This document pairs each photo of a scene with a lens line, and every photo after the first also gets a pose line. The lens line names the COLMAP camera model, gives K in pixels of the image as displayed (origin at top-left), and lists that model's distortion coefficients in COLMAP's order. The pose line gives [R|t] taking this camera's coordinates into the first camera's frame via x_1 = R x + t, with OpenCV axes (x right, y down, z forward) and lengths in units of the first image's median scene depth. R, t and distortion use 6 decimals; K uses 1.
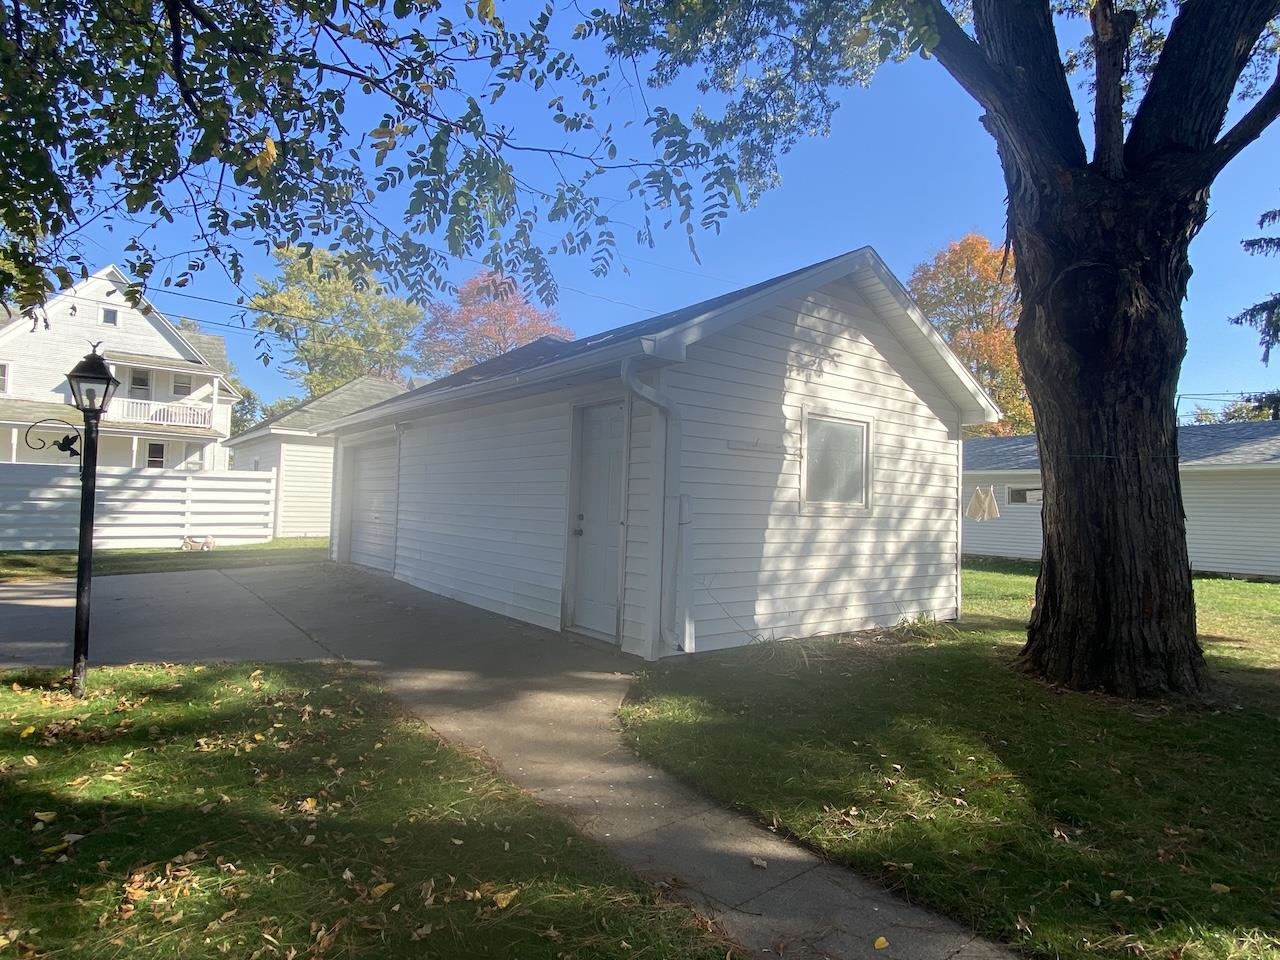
lens RADIAL K [[682.3, 0, 614.3], [0, 682.3, 492.6], [0, 0, 1]] dist [-0.000736, -0.000609]
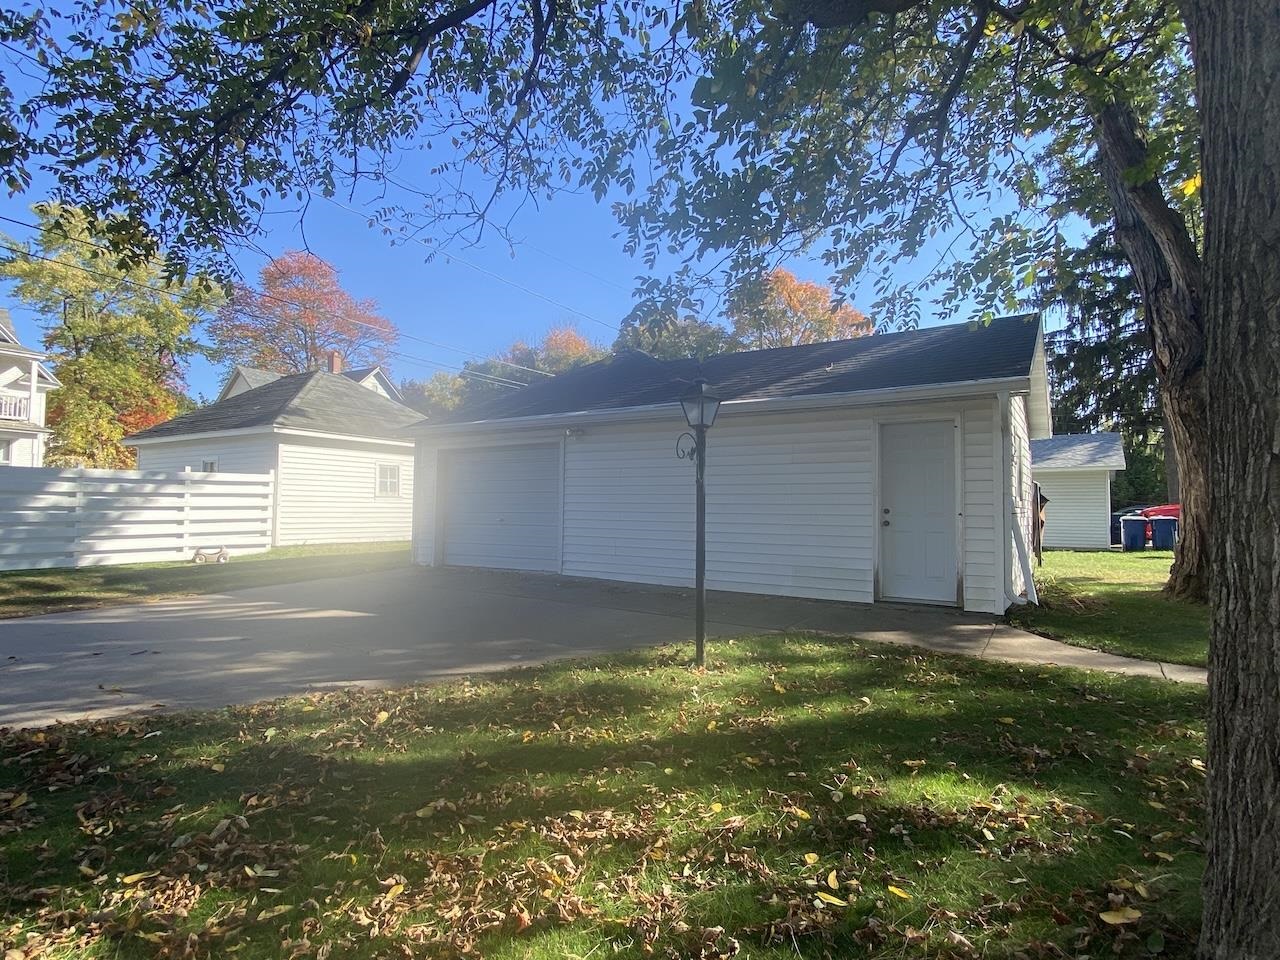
lens RADIAL K [[682.3, 0, 614.3], [0, 682.3, 492.6], [0, 0, 1]] dist [-0.000736, -0.000609]
pose [[0.947362, -0.010824, 0.319982, -0.357766], [0.011015, 0.999939, 0.001213, -0.002382], [-0.319975, 0.002376, 0.947423, -0.015469]]
